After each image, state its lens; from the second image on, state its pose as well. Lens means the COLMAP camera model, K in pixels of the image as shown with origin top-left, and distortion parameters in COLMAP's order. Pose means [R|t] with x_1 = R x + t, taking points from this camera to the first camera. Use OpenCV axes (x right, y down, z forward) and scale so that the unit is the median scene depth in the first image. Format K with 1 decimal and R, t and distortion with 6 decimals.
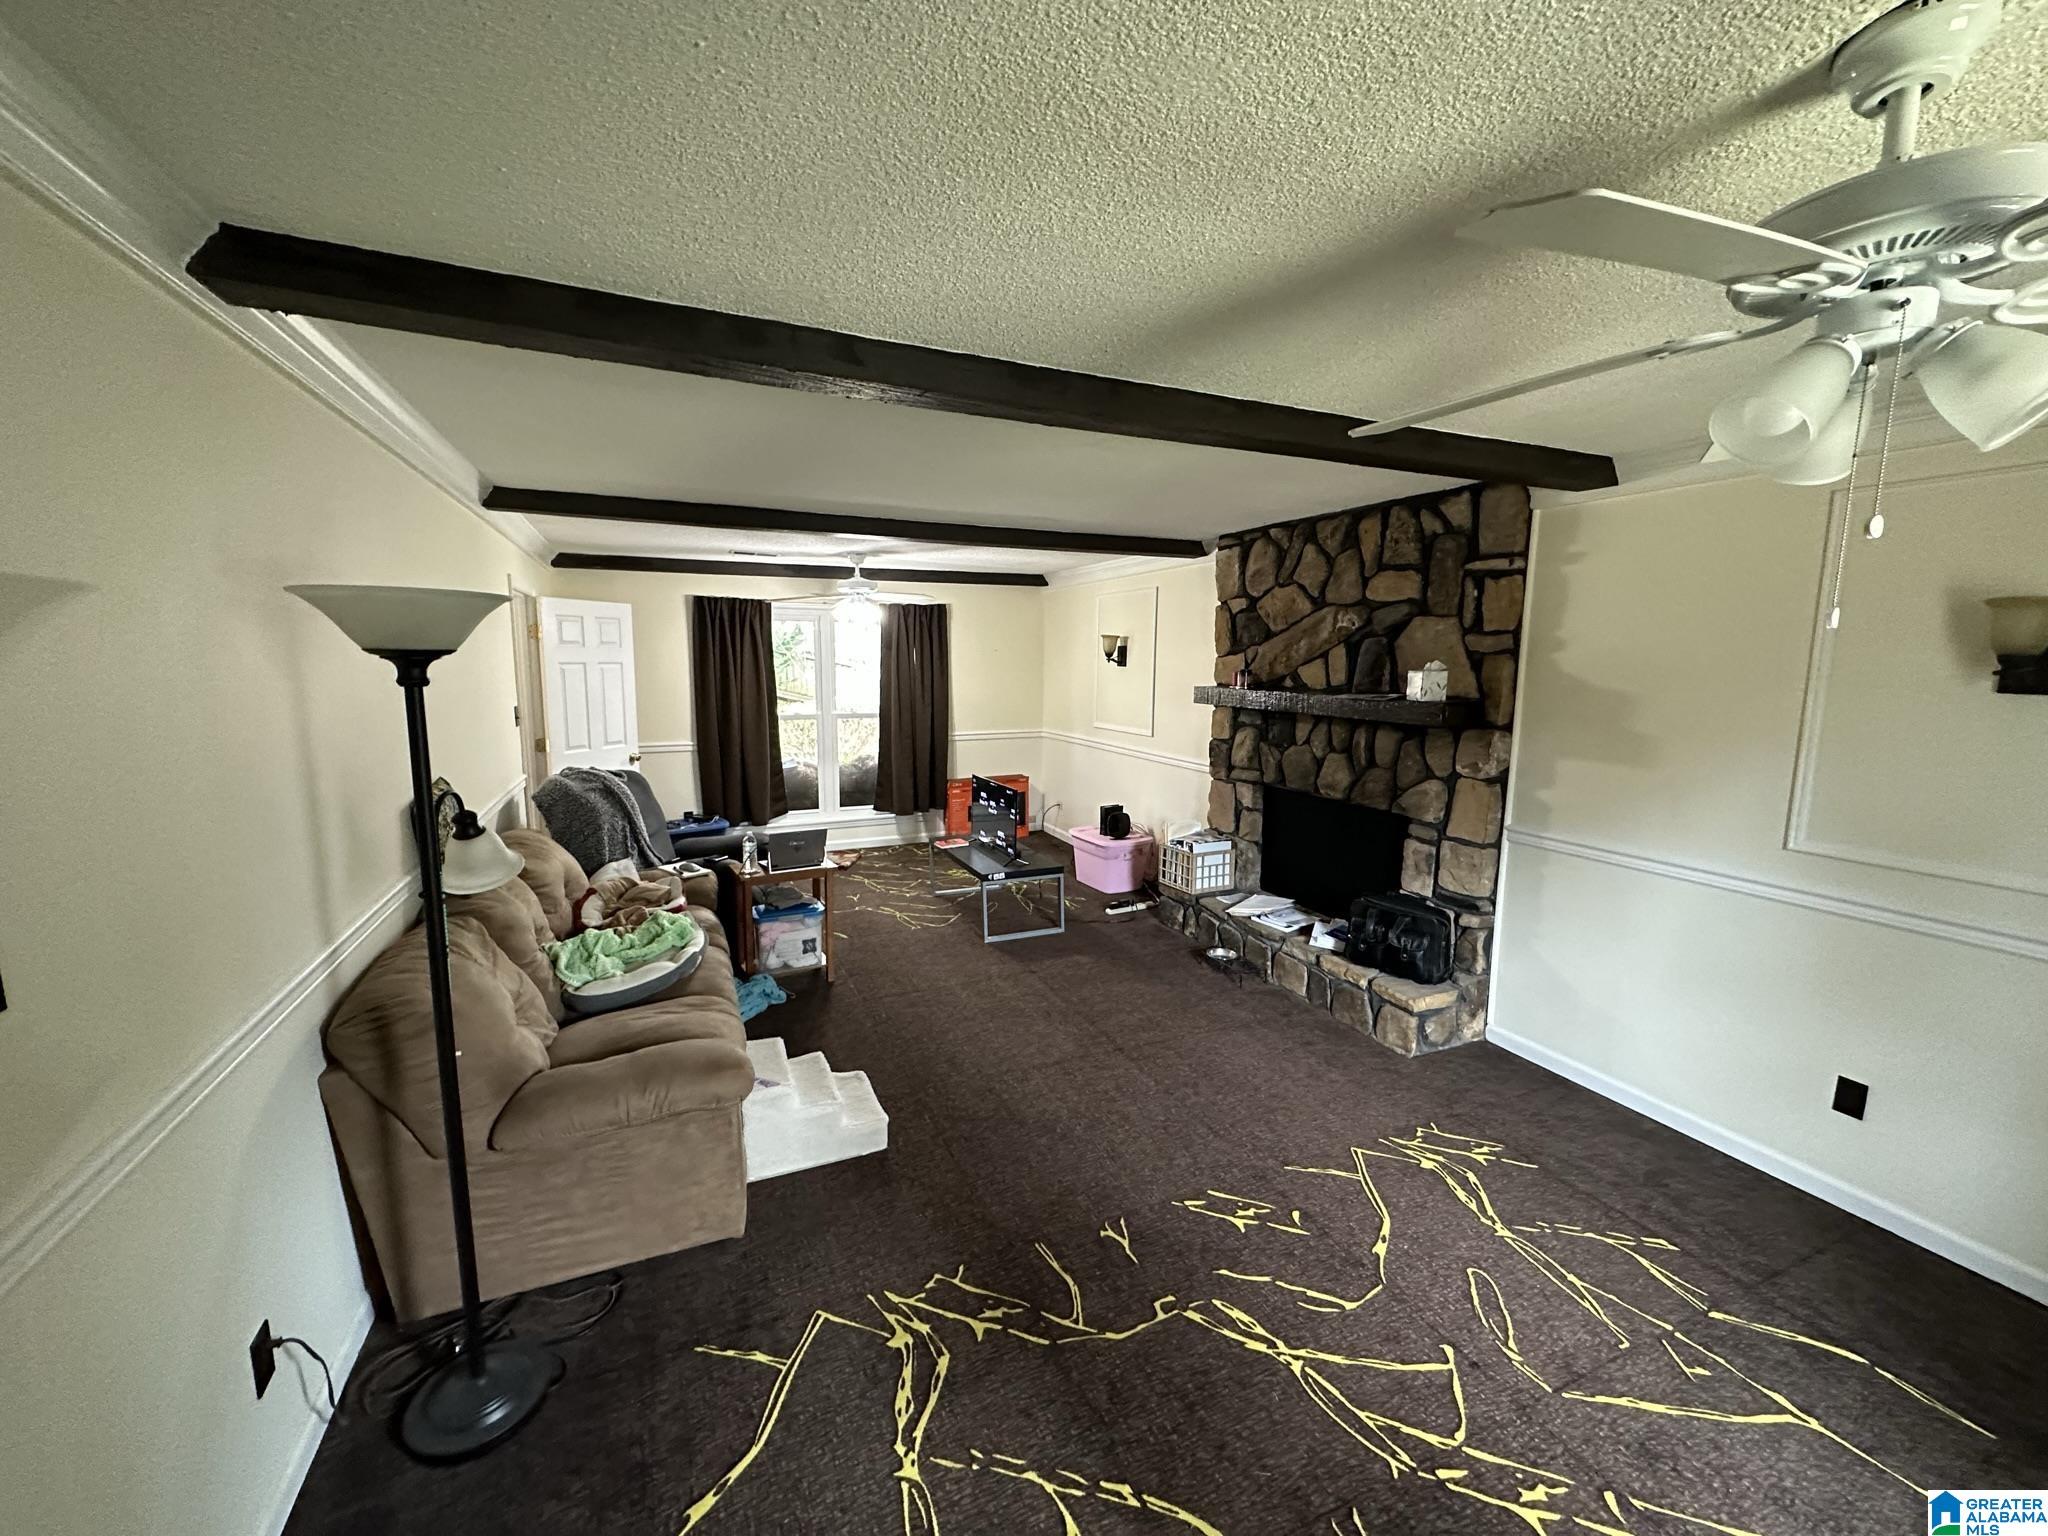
lens RADIAL K [[813.3, 0, 1019.2], [0, 813.3, 765.5], [0, 0, 1]] dist [-0.002345, -0.000265]
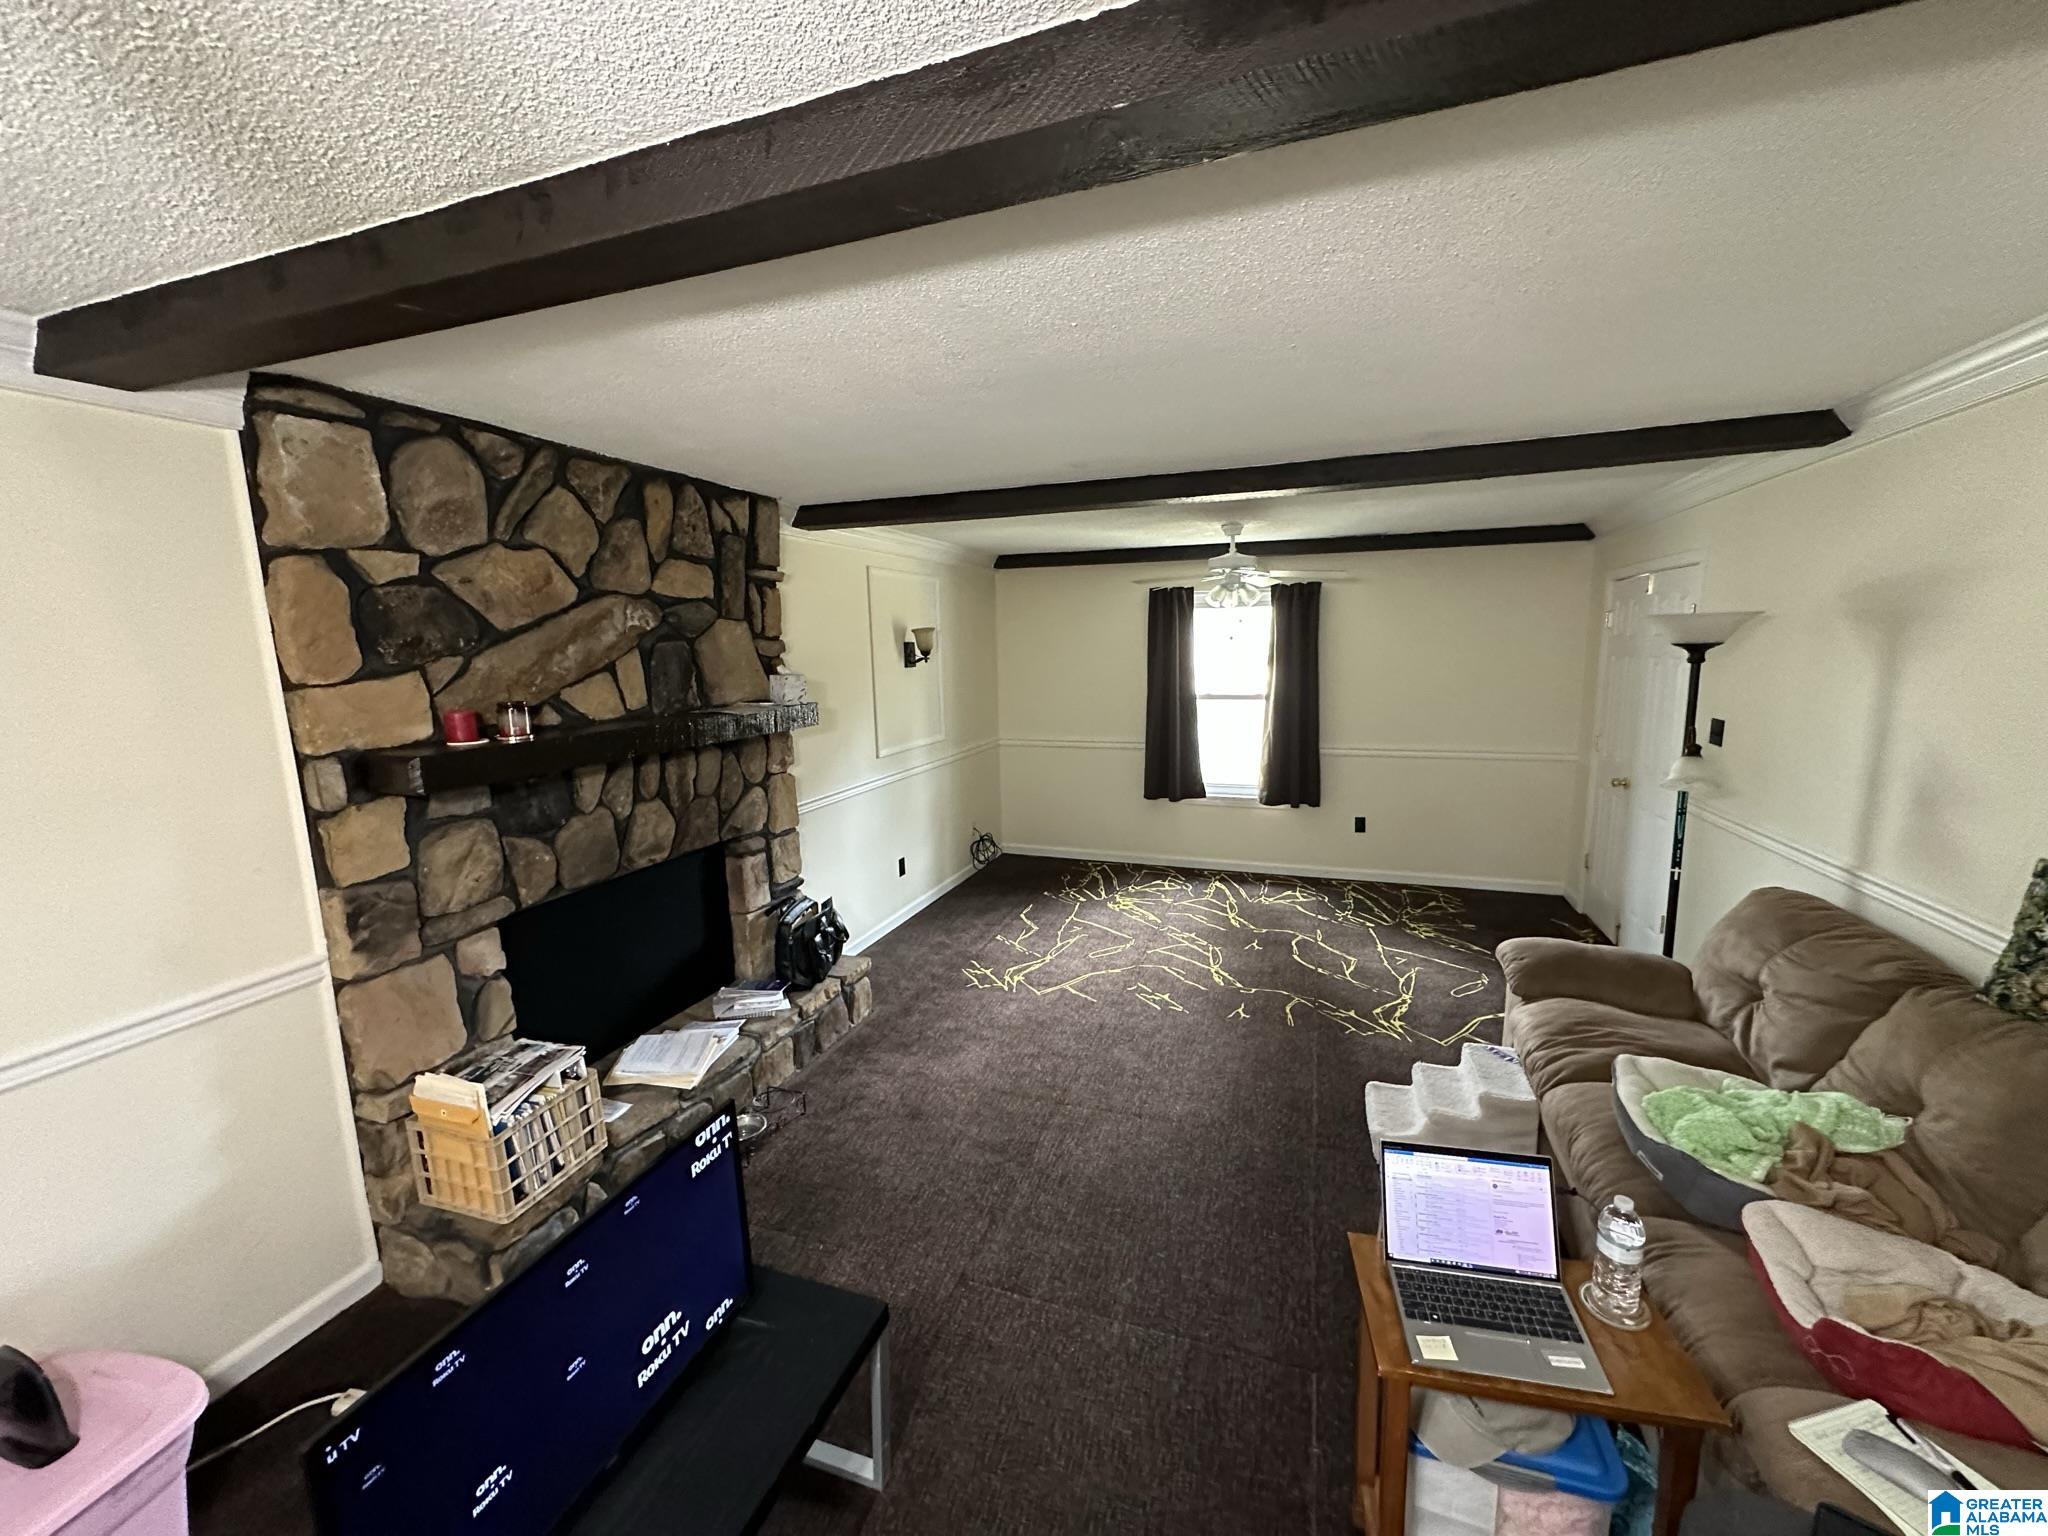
lens RADIAL K [[813.3, 0, 1023.4], [0, 813.3, 772.7], [0, 0, 1]] dist [-0.002345, -0.000265]
pose [[-0.729074, -0.101633, 0.676847, -0.365110], [0.110026, 0.958649, 0.262463, -0.208588], [-0.675534, 0.265826, -0.687743, 1.367664]]
